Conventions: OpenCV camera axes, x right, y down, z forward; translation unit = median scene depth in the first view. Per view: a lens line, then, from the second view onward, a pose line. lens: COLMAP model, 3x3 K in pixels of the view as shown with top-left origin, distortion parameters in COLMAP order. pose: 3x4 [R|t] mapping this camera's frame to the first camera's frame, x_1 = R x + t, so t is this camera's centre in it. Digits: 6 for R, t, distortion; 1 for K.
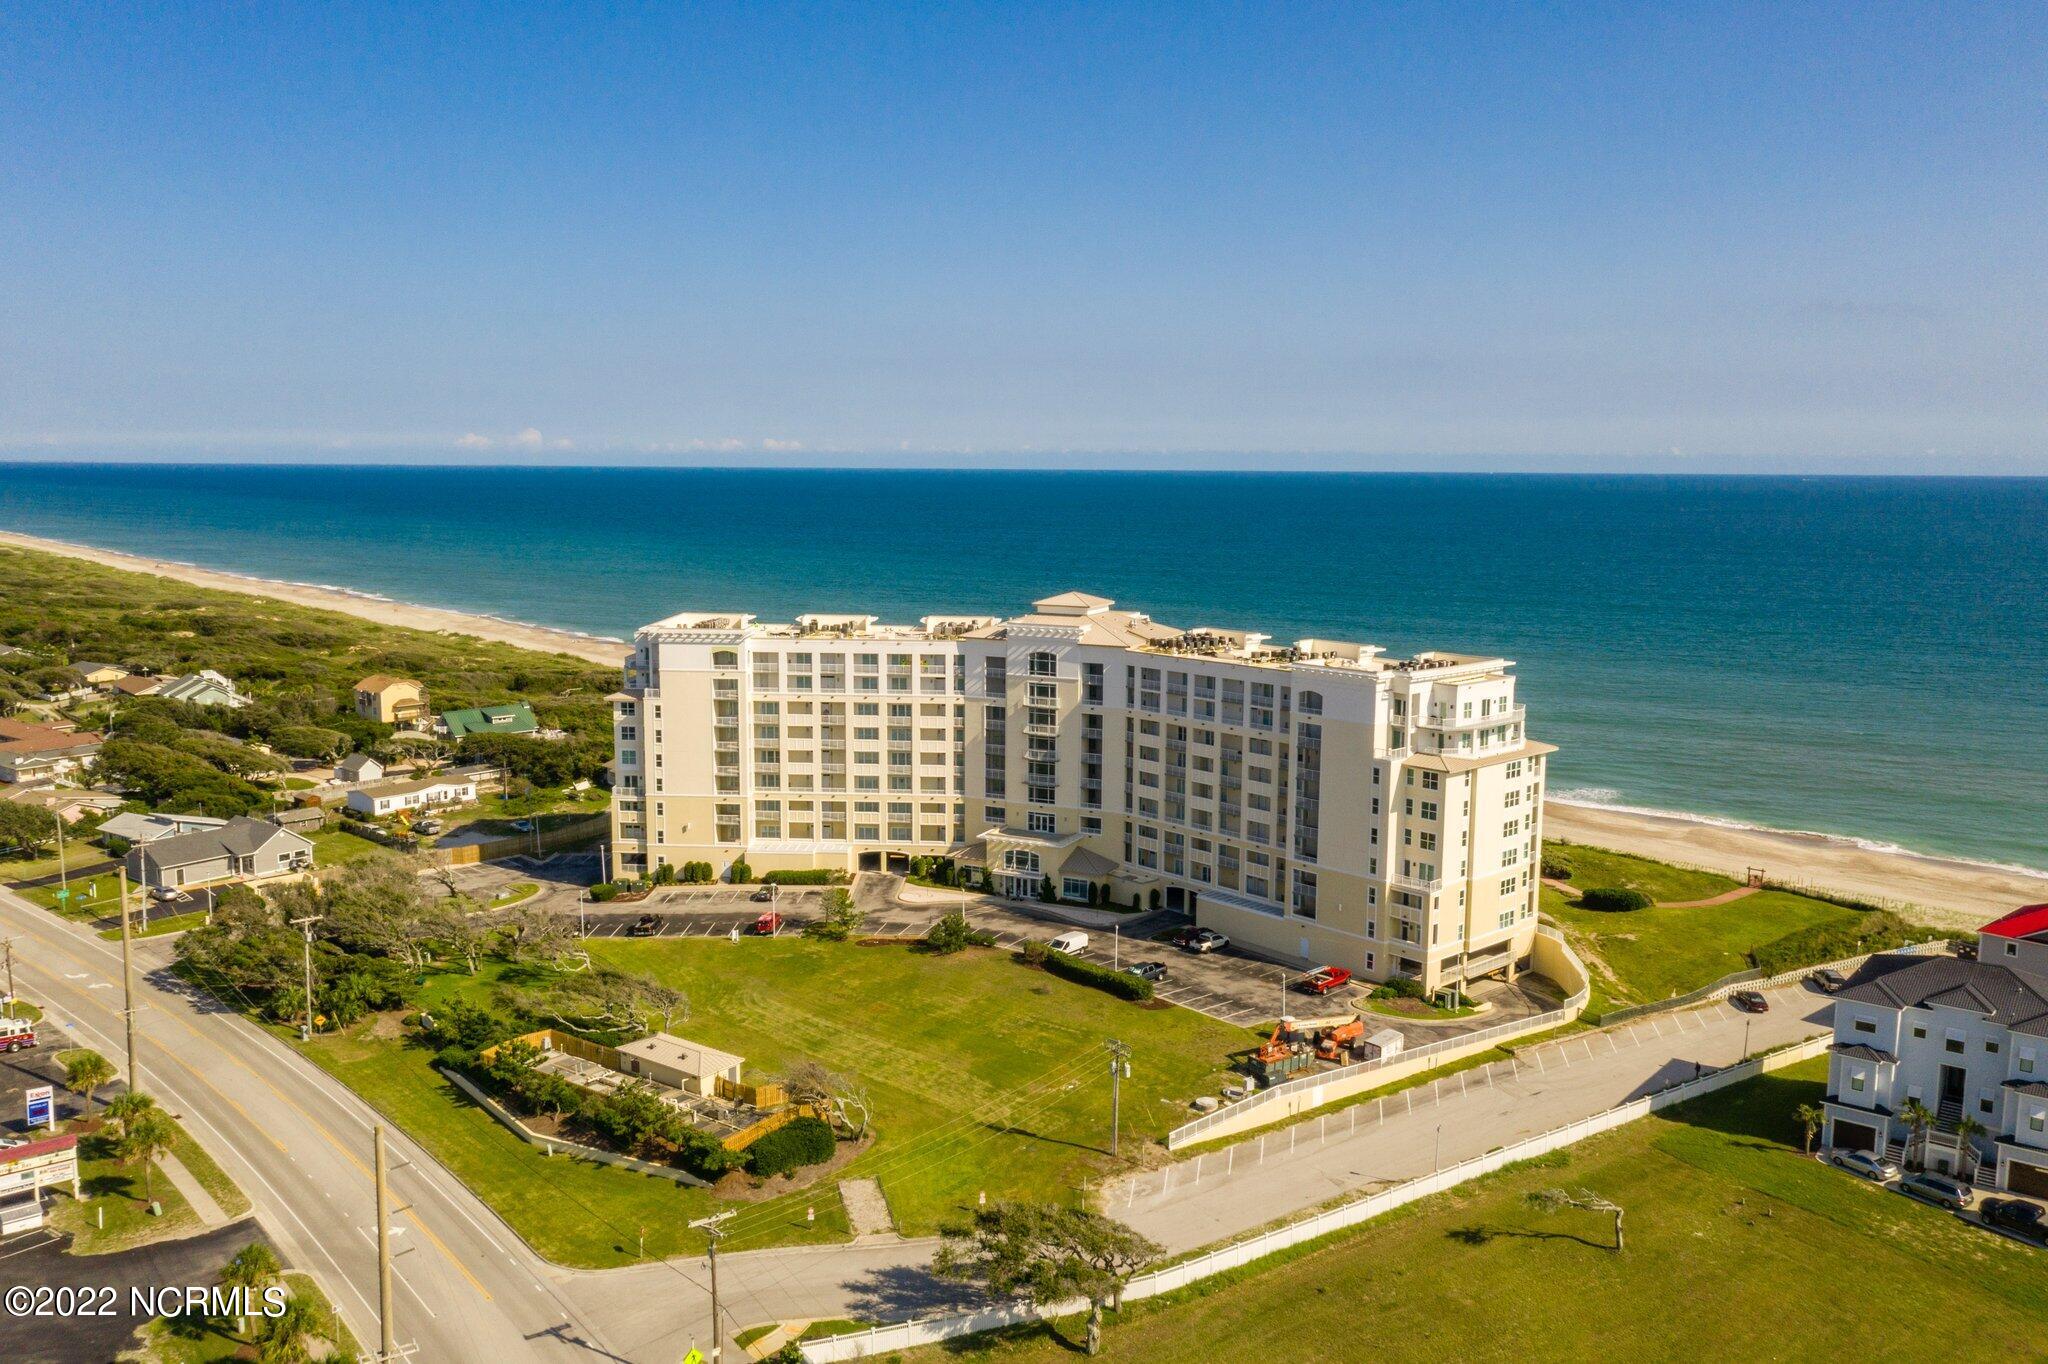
lens RADIAL K [[1632.1, 0, 1021.8], [0, 1632.1, 673.7], [0, 0, 1]] dist [-0.010355, -0.000052]
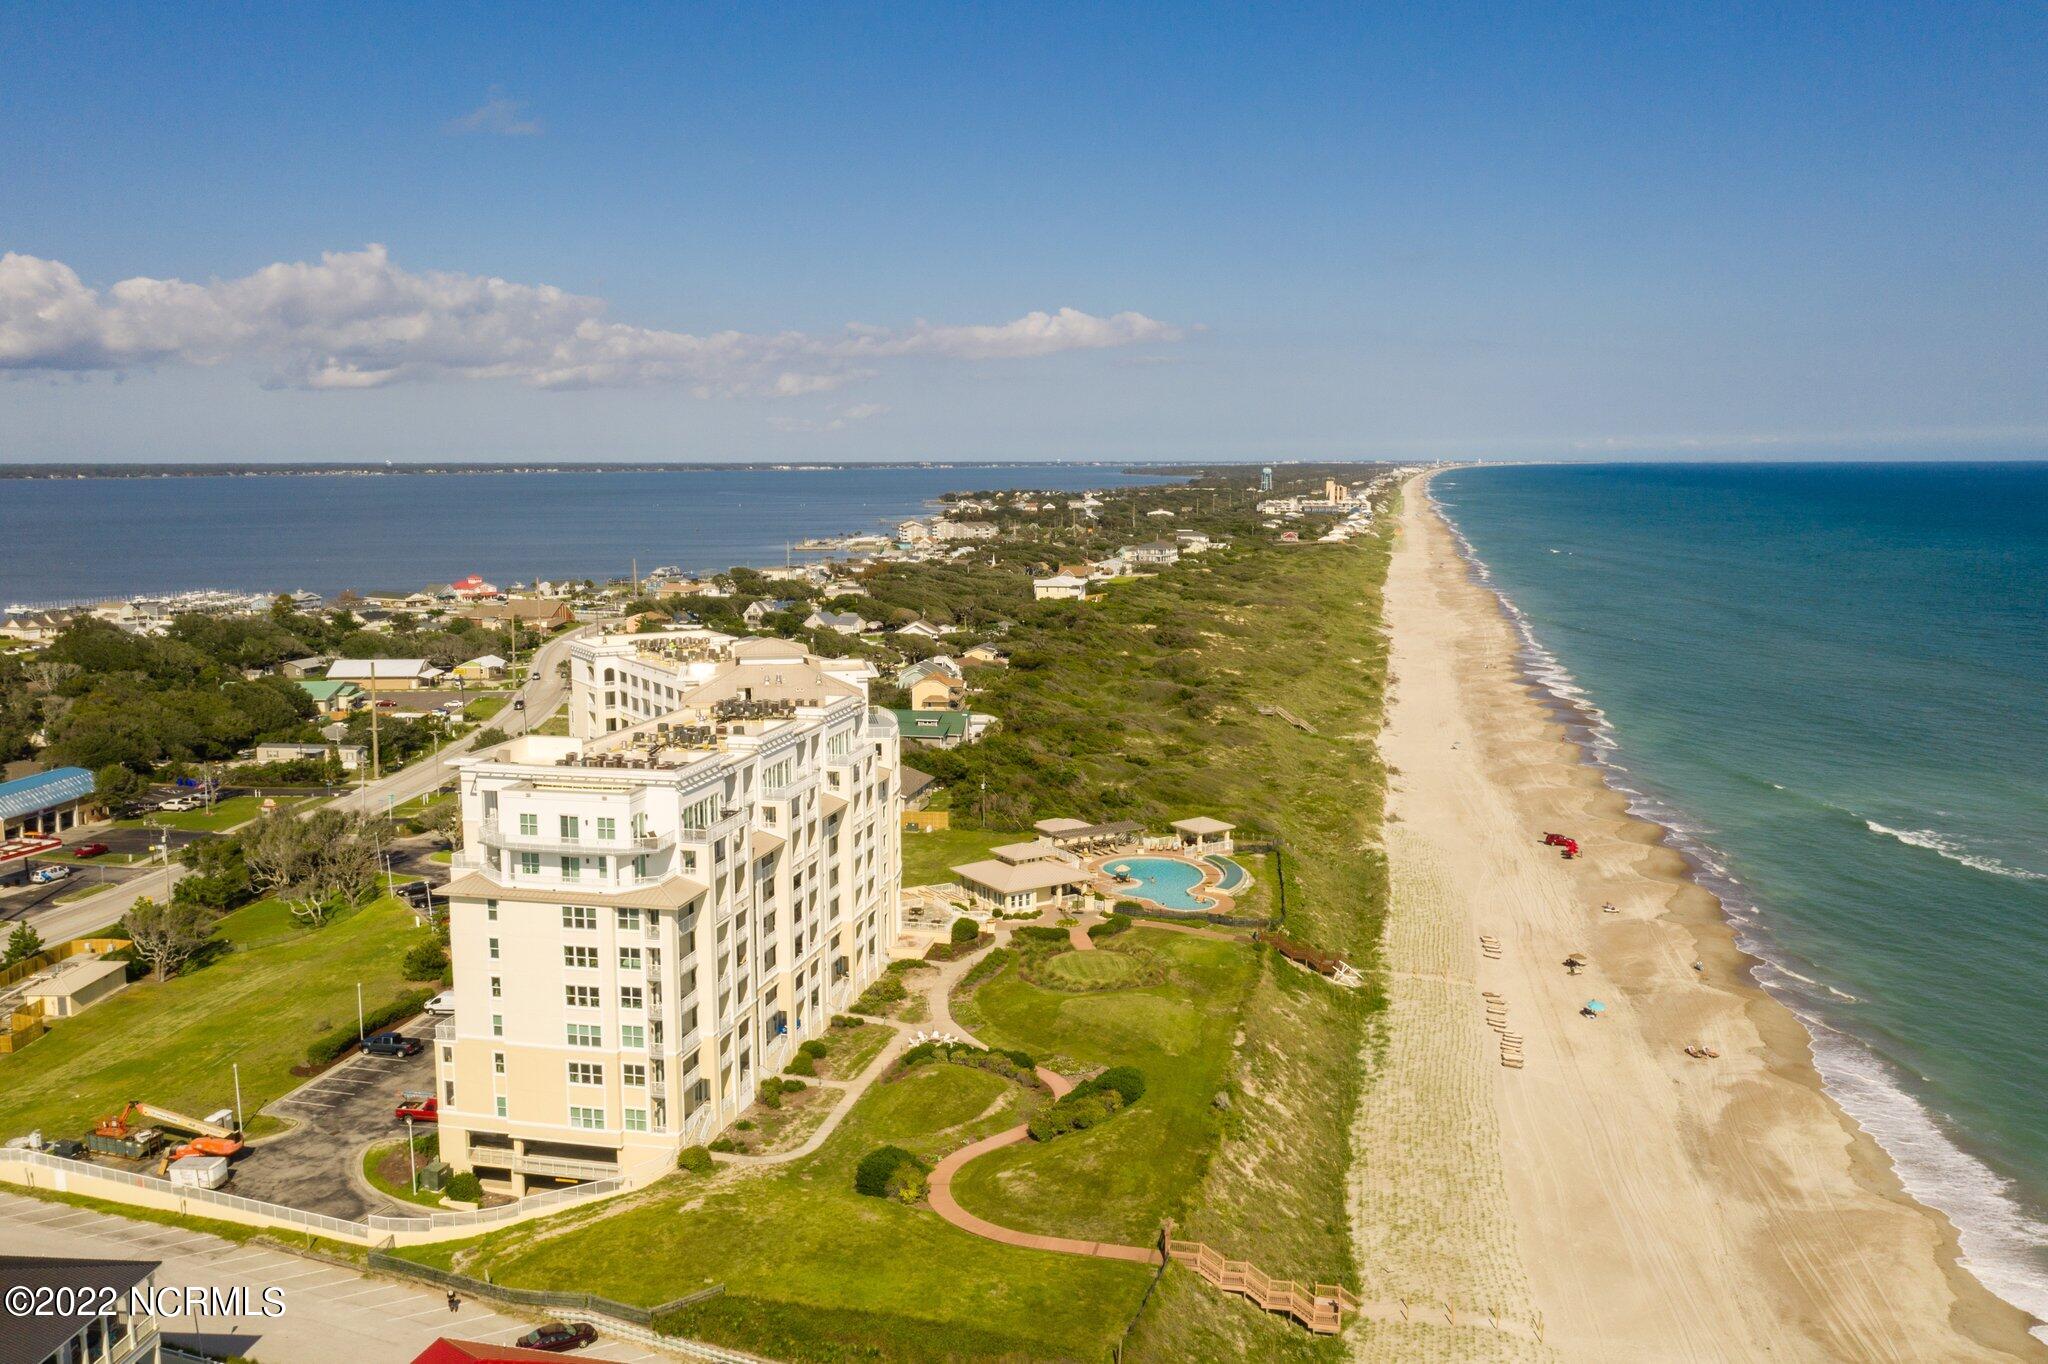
lens RADIAL K [[1632.1, 0, 1016.8], [0, 1632.1, 675.7], [0, 0, 1]] dist [-0.010355, -0.000052]
pose [[0.593465, 0.100394, -0.798574, 0.855971], [-0.107942, 0.993155, 0.044638, -0.089360], [0.797589, 0.059708, 0.600239, 0.607303]]
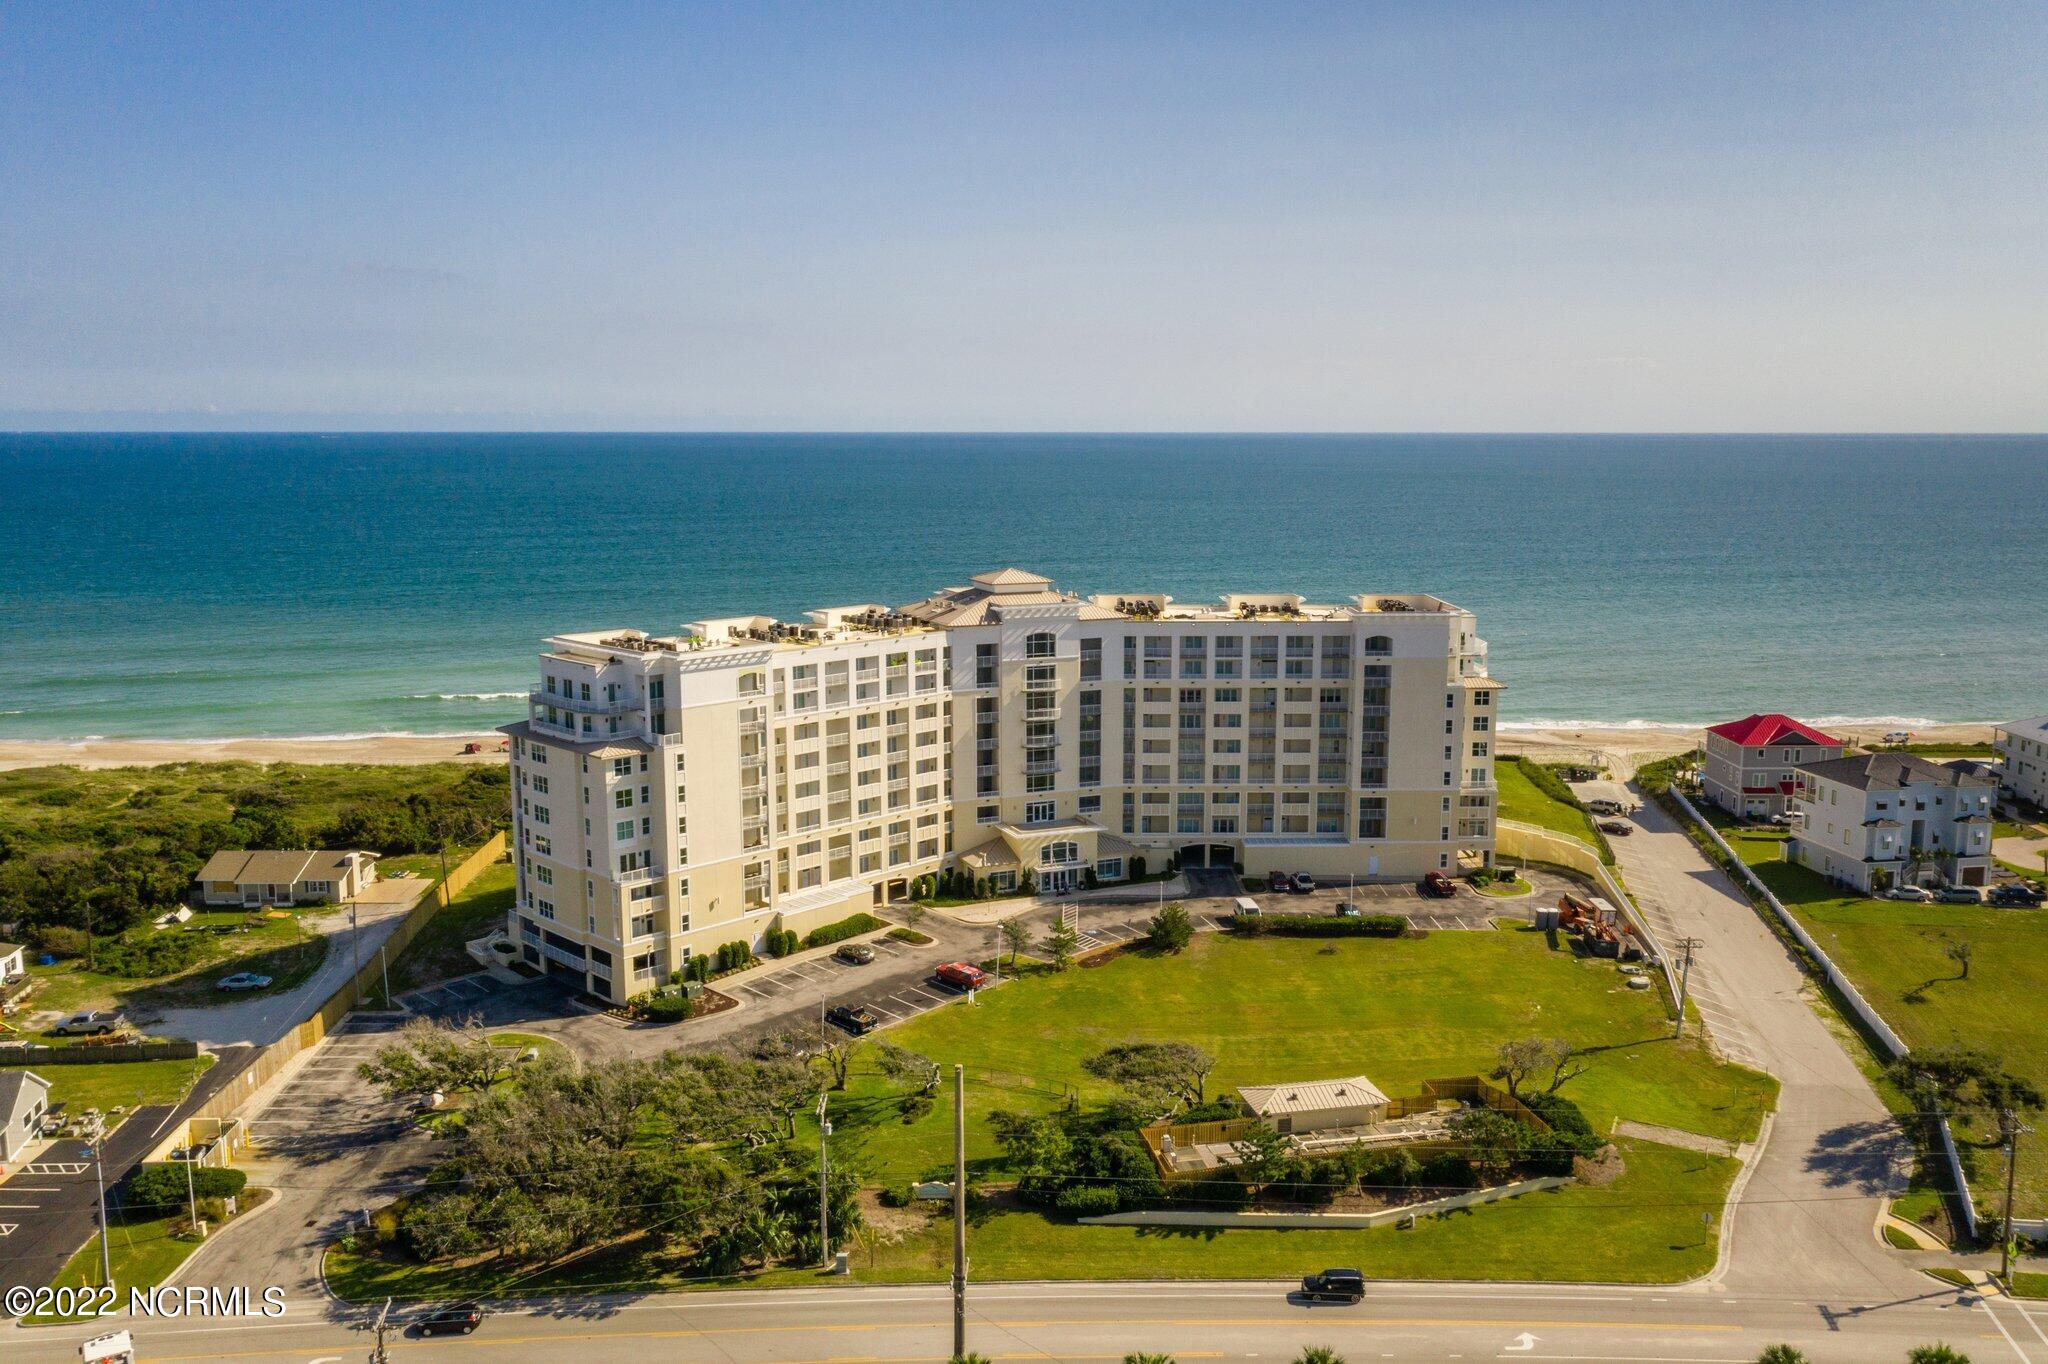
lens RADIAL K [[1632.1, 0, 1023.7], [0, 1632.1, 690.3], [0, 0, 1]] dist [-0.010355, -0.000052]
pose [[0.657226, -0.126531, 0.742997, -0.702267], [0.102113, 0.991666, 0.078554, -0.055714], [-0.746744, 0.024242, 0.664669, 0.377385]]
